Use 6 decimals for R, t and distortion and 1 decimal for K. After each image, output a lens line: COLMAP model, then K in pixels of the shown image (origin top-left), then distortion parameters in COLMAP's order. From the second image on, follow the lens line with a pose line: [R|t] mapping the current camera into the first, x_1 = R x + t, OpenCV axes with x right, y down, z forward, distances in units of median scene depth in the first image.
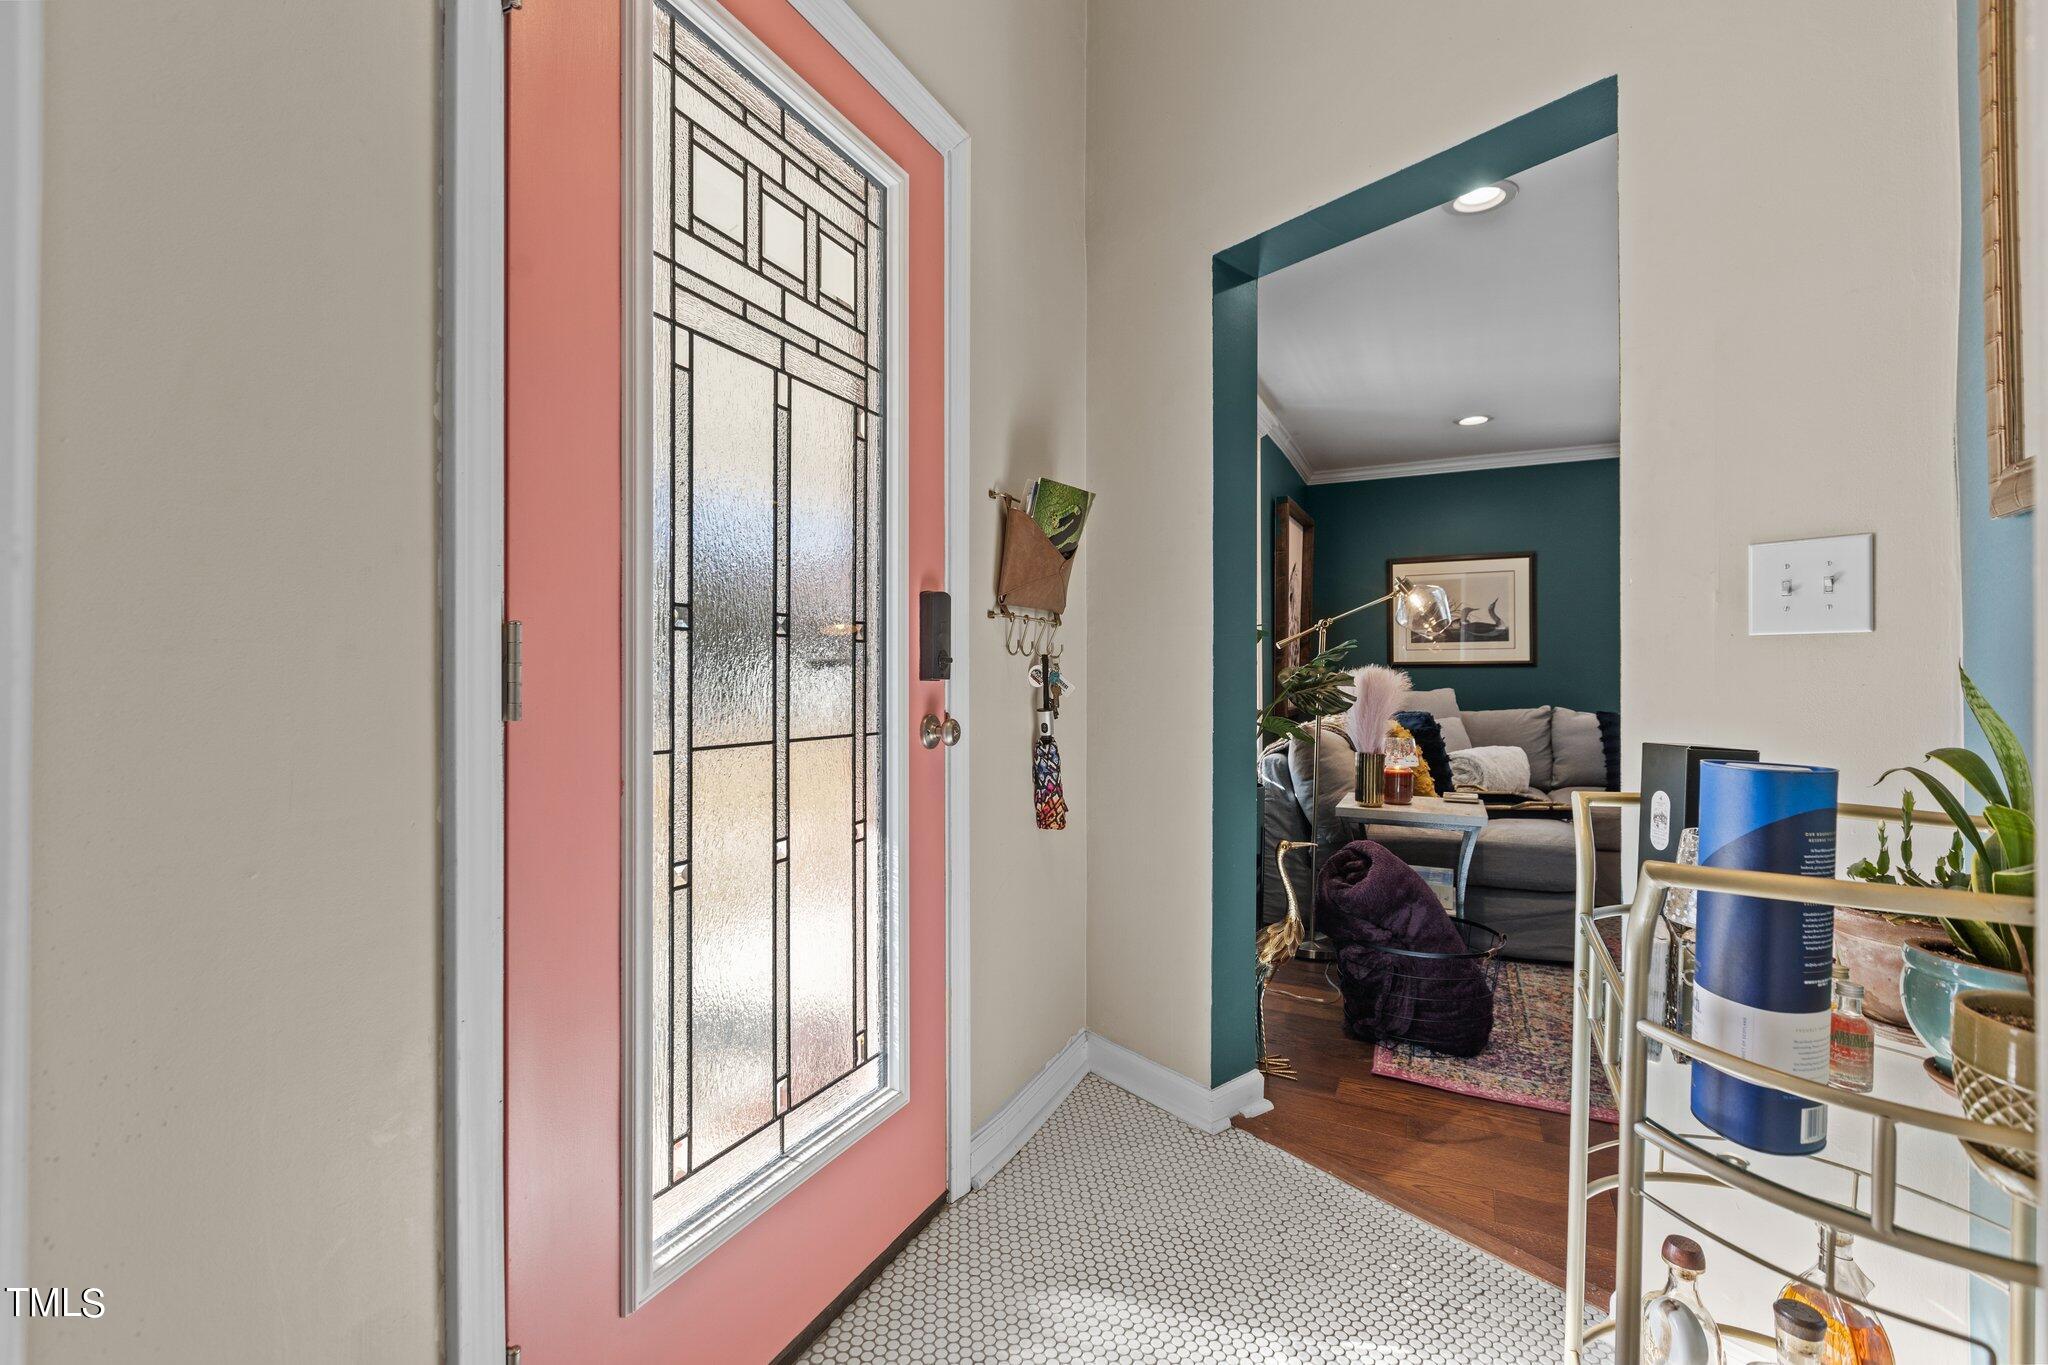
lens RADIAL K [[924.5, 0, 1025.5], [0, 924.5, 674.1], [0, 0, 1]] dist [0.003083, 0.000572]
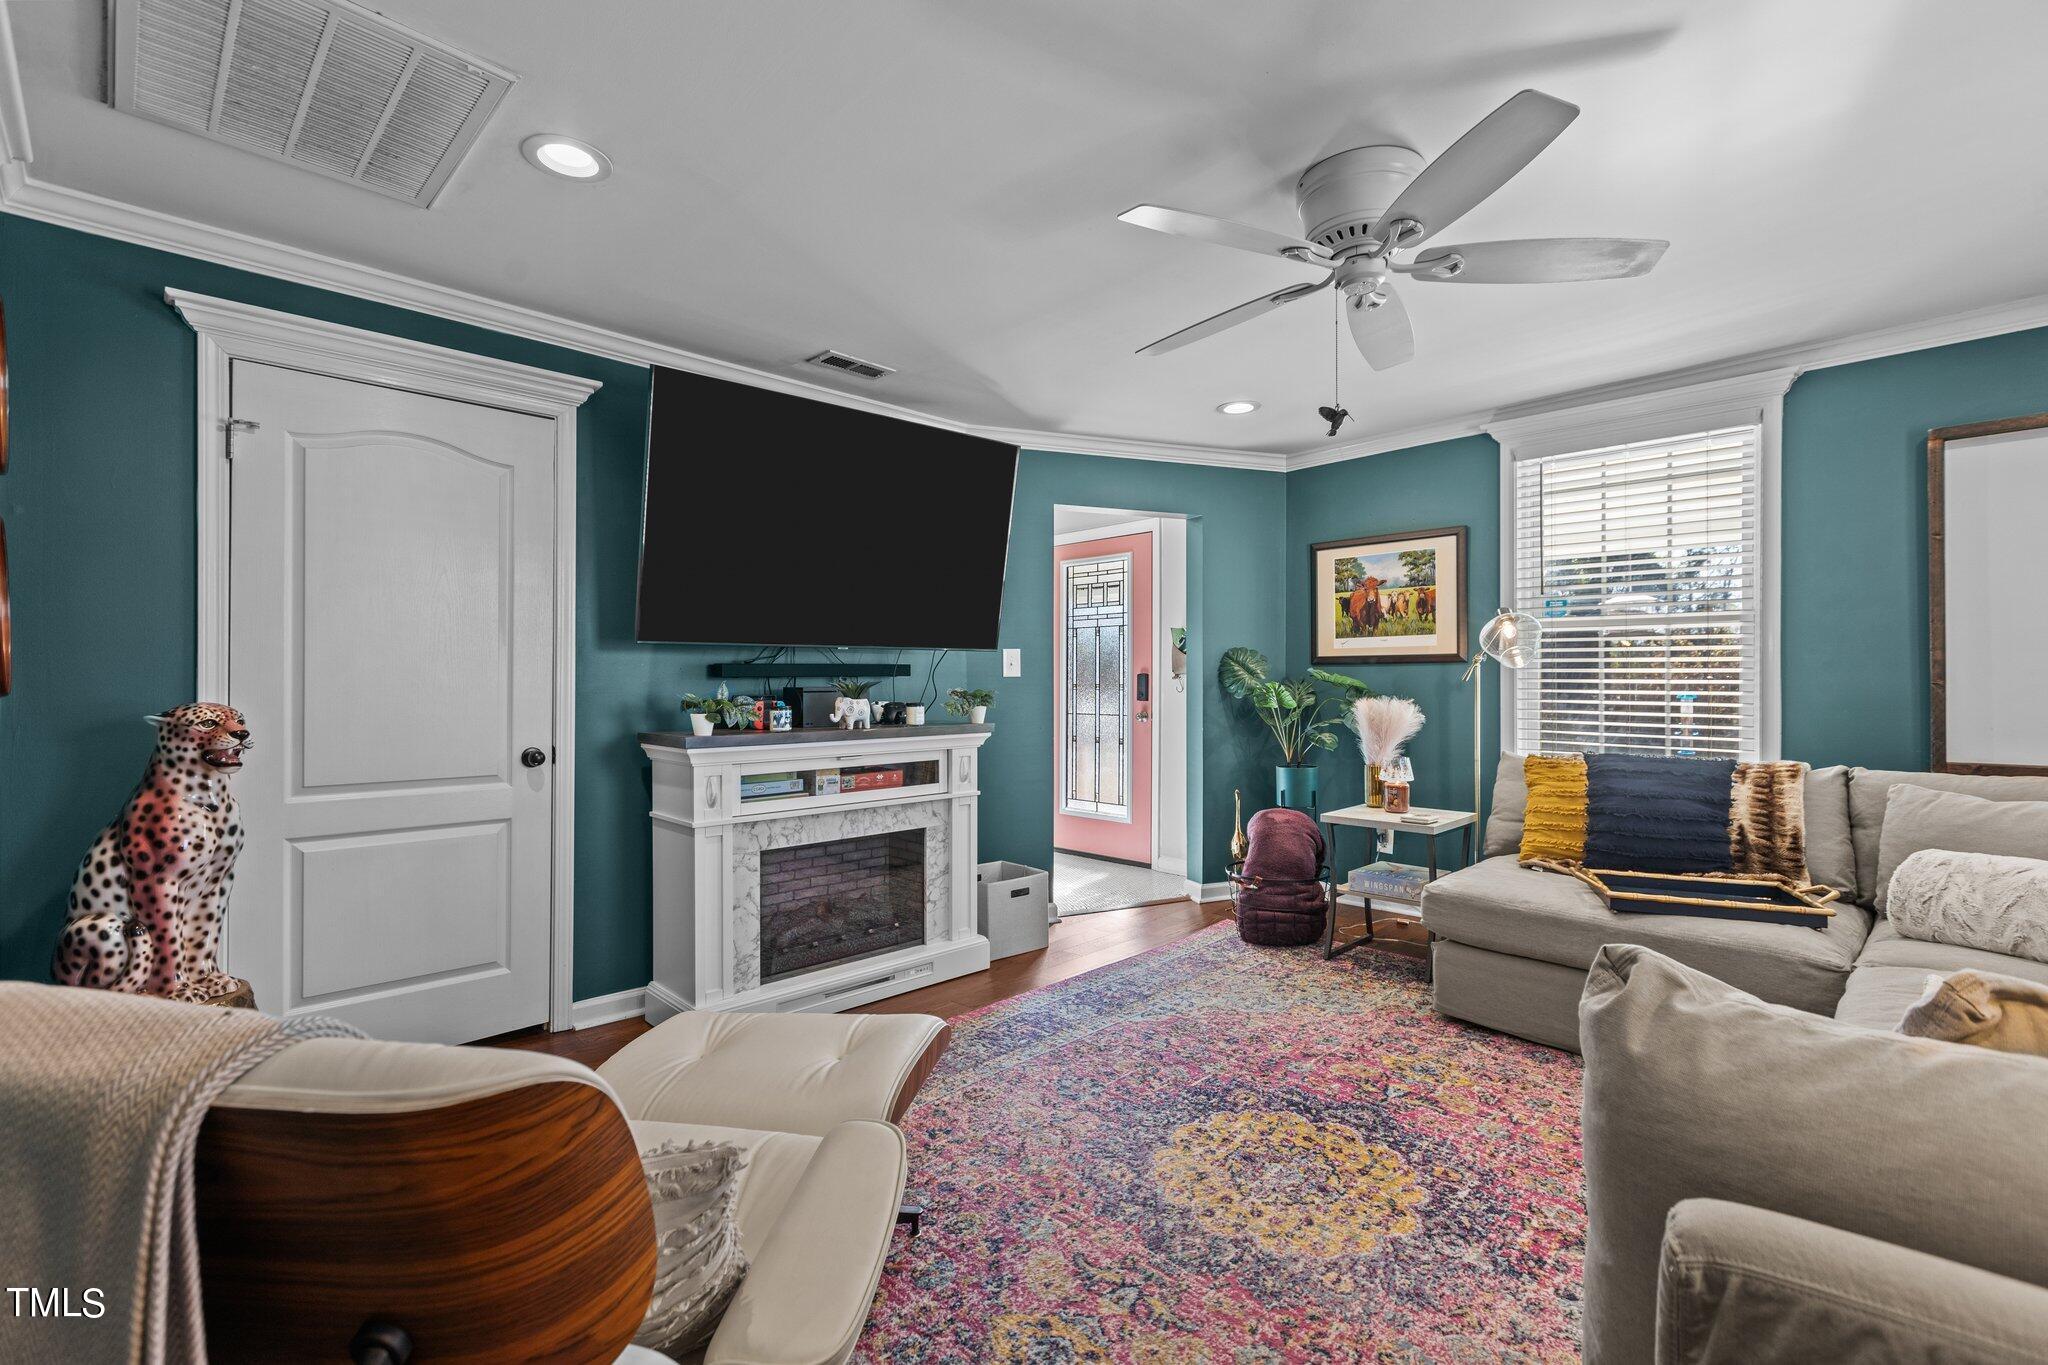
lens RADIAL K [[924.5, 0, 1025.5], [0, 924.5, 674.1], [0, 0, 1]] dist [0.003083, 0.000572]
pose [[-0.348989, -0.007248, -0.937099, 1.124961], [0.008632, 0.999903, -0.010948, -0.019969], [0.937087, -0.011910, -0.348893, 0.638523]]
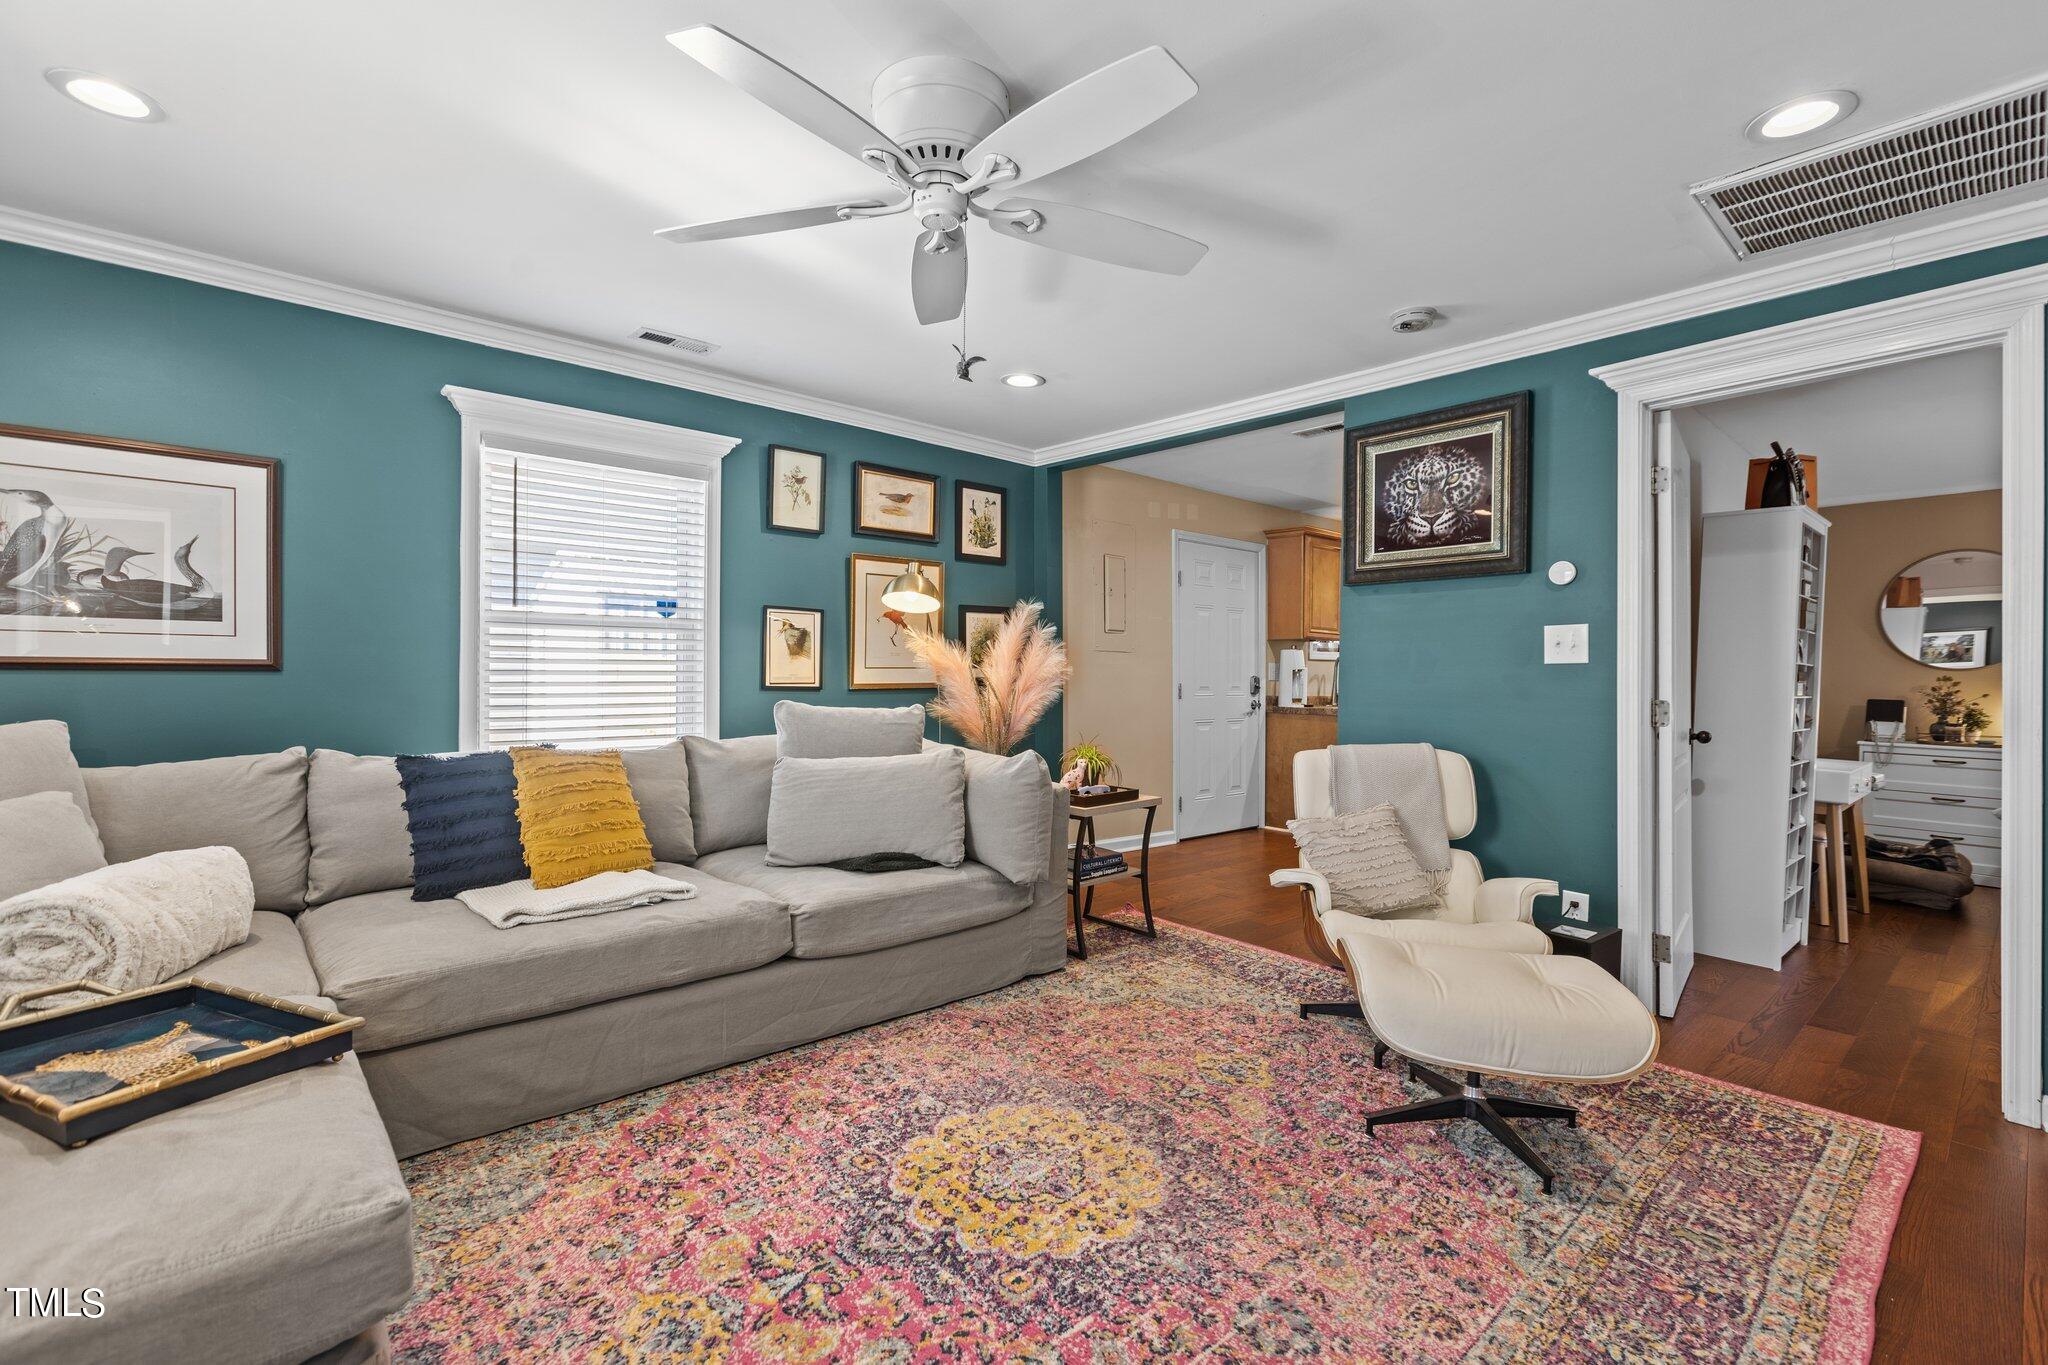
lens RADIAL K [[918.4, 0, 1019.4], [0, 918.4, 689.2], [0, 0, 1]] dist [0.003759, -0.000999]
pose [[0.396716, -0.004824, 0.917929, 0.254812], [-0.018328, 0.999745, 0.013175, -0.014133], [-0.917758, -0.022051, 0.396527, 0.432349]]
